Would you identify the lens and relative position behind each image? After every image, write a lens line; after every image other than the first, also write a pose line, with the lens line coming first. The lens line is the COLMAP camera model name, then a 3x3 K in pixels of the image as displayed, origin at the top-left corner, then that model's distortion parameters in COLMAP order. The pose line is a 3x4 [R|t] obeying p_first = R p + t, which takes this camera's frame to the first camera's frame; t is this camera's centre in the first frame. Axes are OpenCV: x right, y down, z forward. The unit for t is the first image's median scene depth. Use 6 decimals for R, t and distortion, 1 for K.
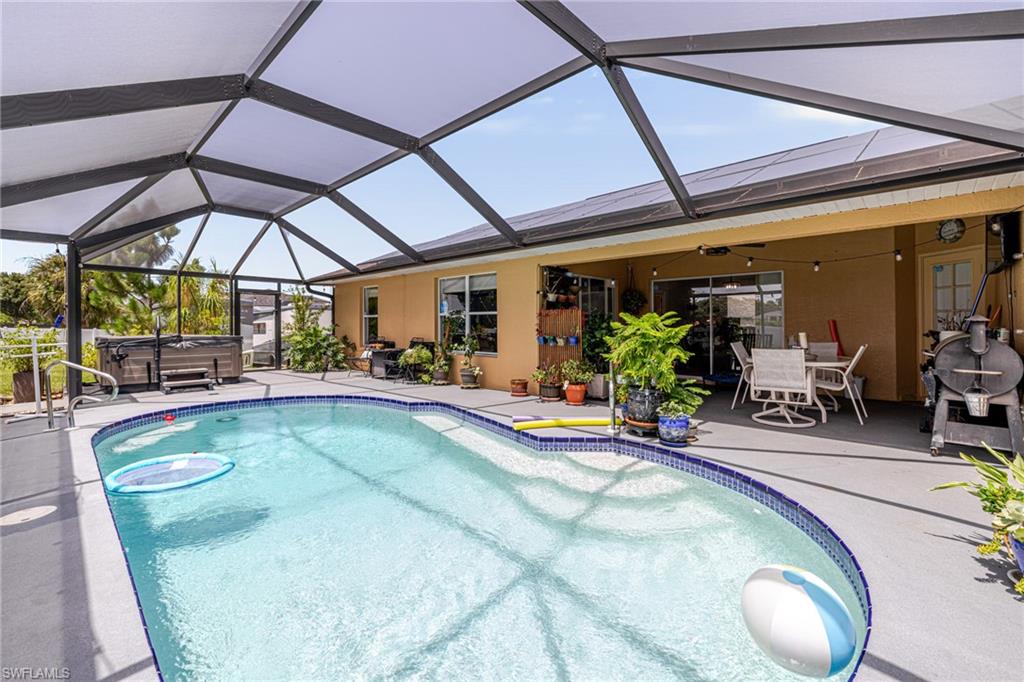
lens RADIAL K [[428.4, 0, 512.5], [0, 428.4, 329.1], [0, 0, 1]] dist [-0.003595, -0.000287]
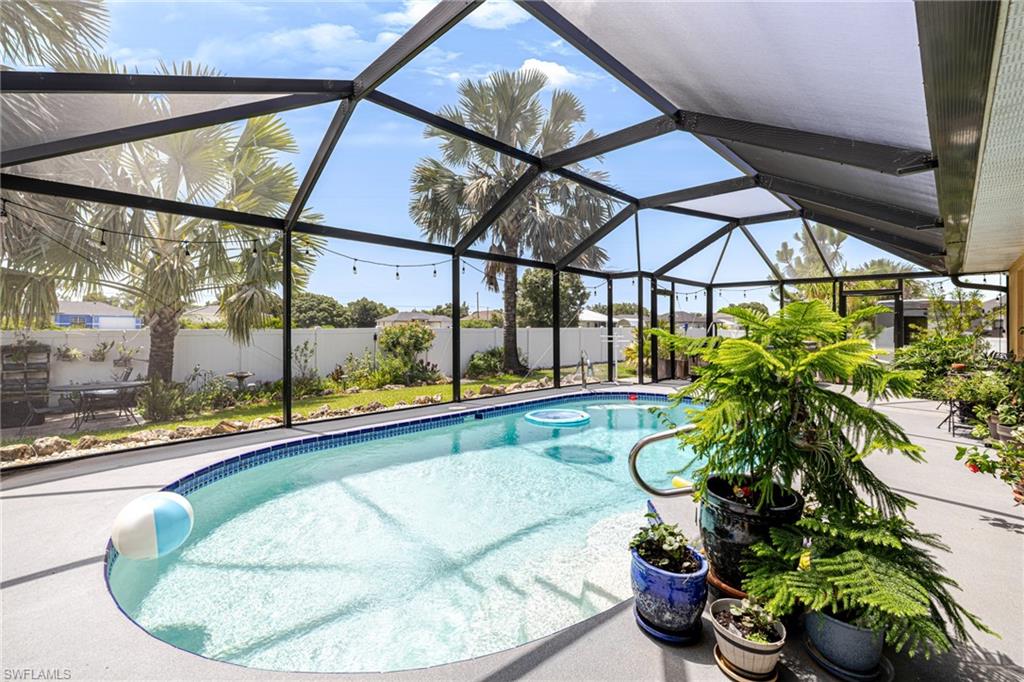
lens RADIAL K [[435.7, 0, 509.4], [0, 435.7, 327.6], [0, 0, 1]] dist [0.000465, 0.000040]
pose [[-0.030580, 0.003066, -0.999528, 0.409446], [-0.020533, 0.999782, 0.003695, -0.008494], [0.999321, 0.020636, -0.030511, 0.434190]]
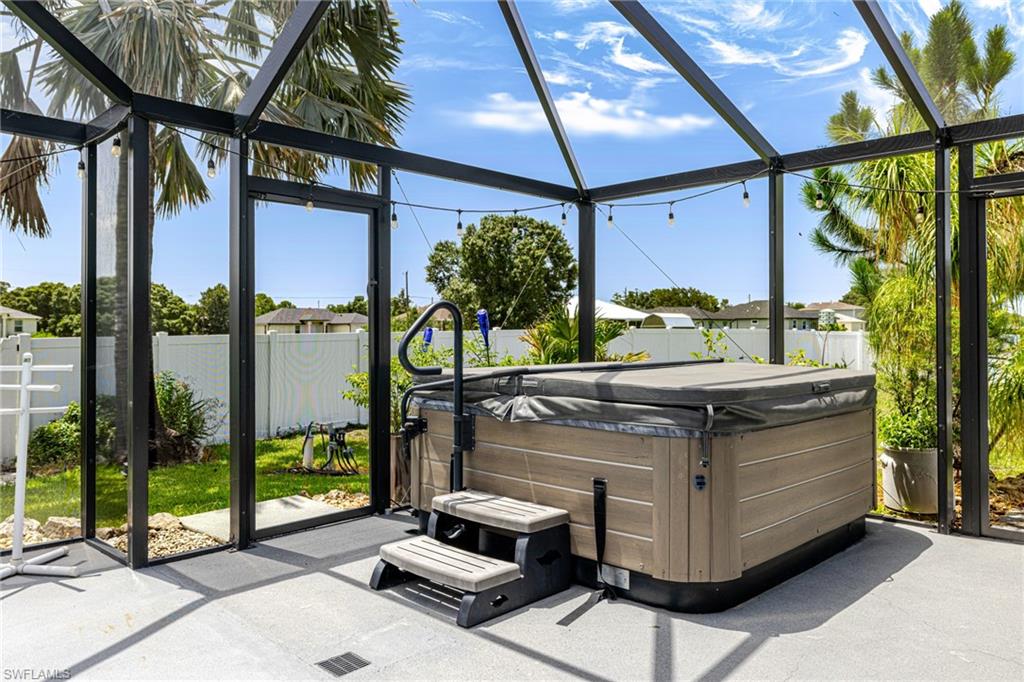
lens RADIAL K [[720.5, 0, 513.2], [0, 720.5, 325.3], [0, 0, 1]] dist [-0.001150, 0.000041]
pose [[-0.013064, -0.006360, -0.999894, -0.321755], [-0.005254, 0.999966, -0.006292, -0.012282], [0.999901, 0.005171, -0.013097, 1.012259]]
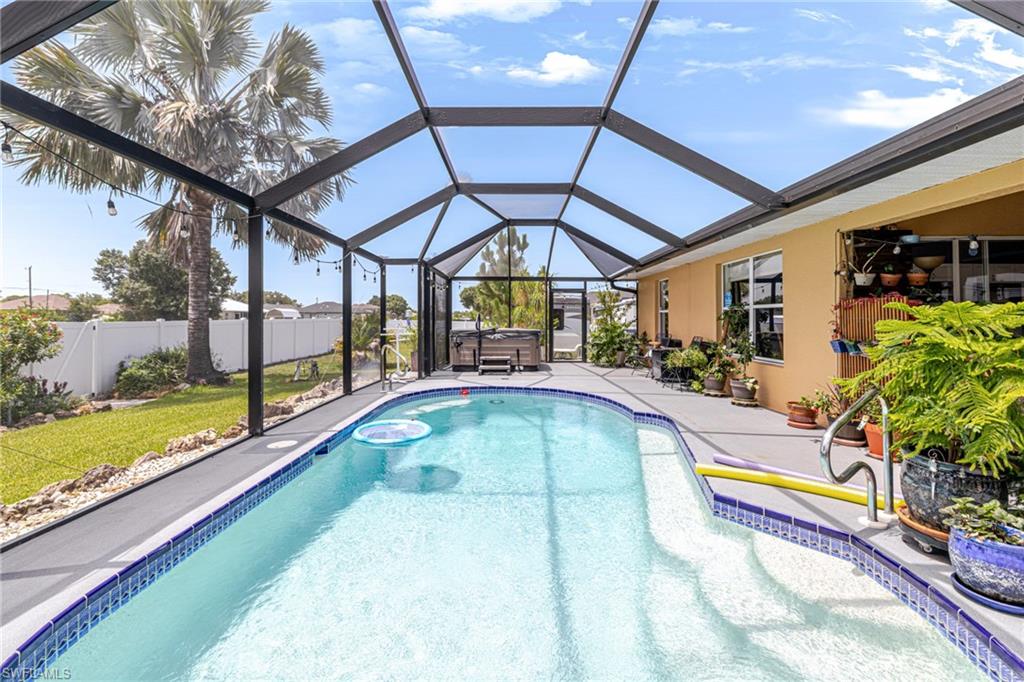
lens RADIAL K [[438.2, 0, 509.4], [0, 438.2, 312.4], [0, 0, 1]] dist [0.001710, 0.000285]
pose [[0.679119, -0.009564, -0.733966, 0.191208], [-0.010614, 0.999683, -0.022847, -0.004780], [0.733952, 0.023306, 0.678802, 0.165868]]
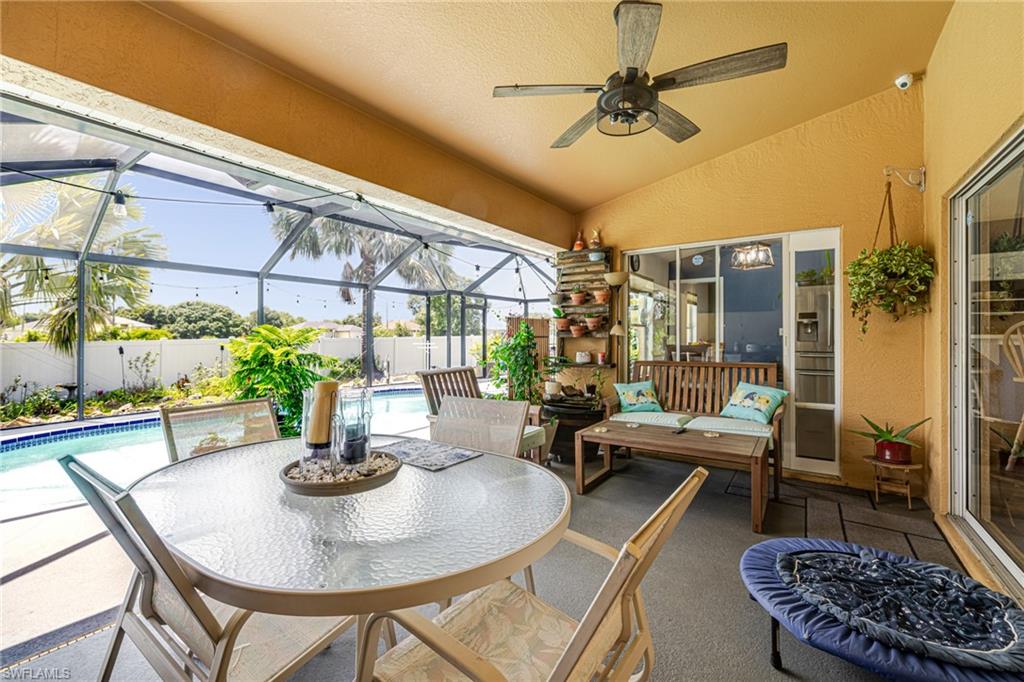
lens RADIAL K [[428.4, 0, 512.5], [0, 428.4, 329.1], [0, 0, 1]] dist [-0.003595, -0.000287]
pose [[0.159545, -0.012391, -0.987113, 0.665945], [-0.008384, 0.999868, -0.013906, -0.014184], [0.987155, 0.010495, 0.159420, 0.737158]]
